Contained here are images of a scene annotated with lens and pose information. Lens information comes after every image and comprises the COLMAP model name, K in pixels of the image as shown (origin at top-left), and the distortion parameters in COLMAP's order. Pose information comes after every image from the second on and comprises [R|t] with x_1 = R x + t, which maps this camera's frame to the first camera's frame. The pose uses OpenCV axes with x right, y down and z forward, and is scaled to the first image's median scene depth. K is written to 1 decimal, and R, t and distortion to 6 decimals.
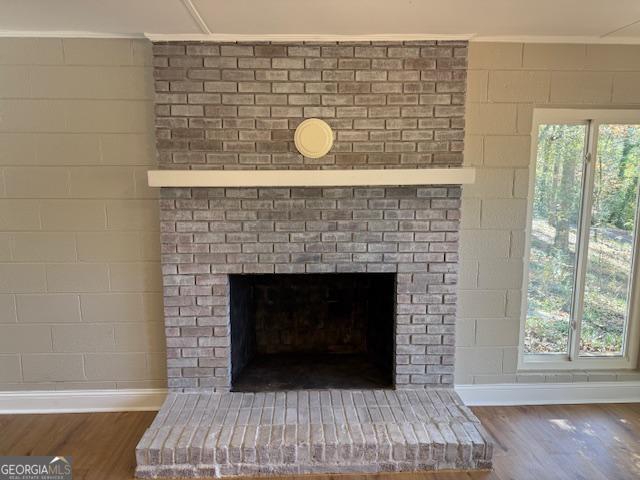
lens RADIAL K [[460.5, 0, 320.0], [0, 460.5, 240.0], [0, 0, 1]] dist [0.076977, -0.098262]
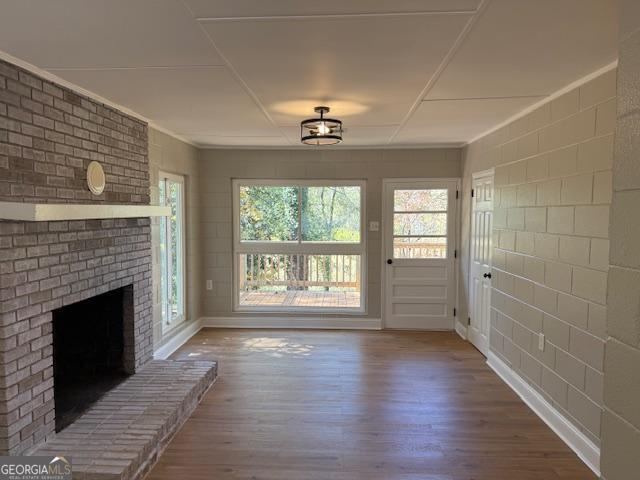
lens RADIAL K [[460.5, 0, 320.0], [0, 460.5, 240.0], [0, 0, 1]] dist [0.076977, -0.098262]
pose [[0.078596, -0.059150, 0.995150, -1.149751], [0.130699, 0.990233, 0.048535, -0.046853], [-0.988302, 0.126250, 0.085559, 0.349345]]
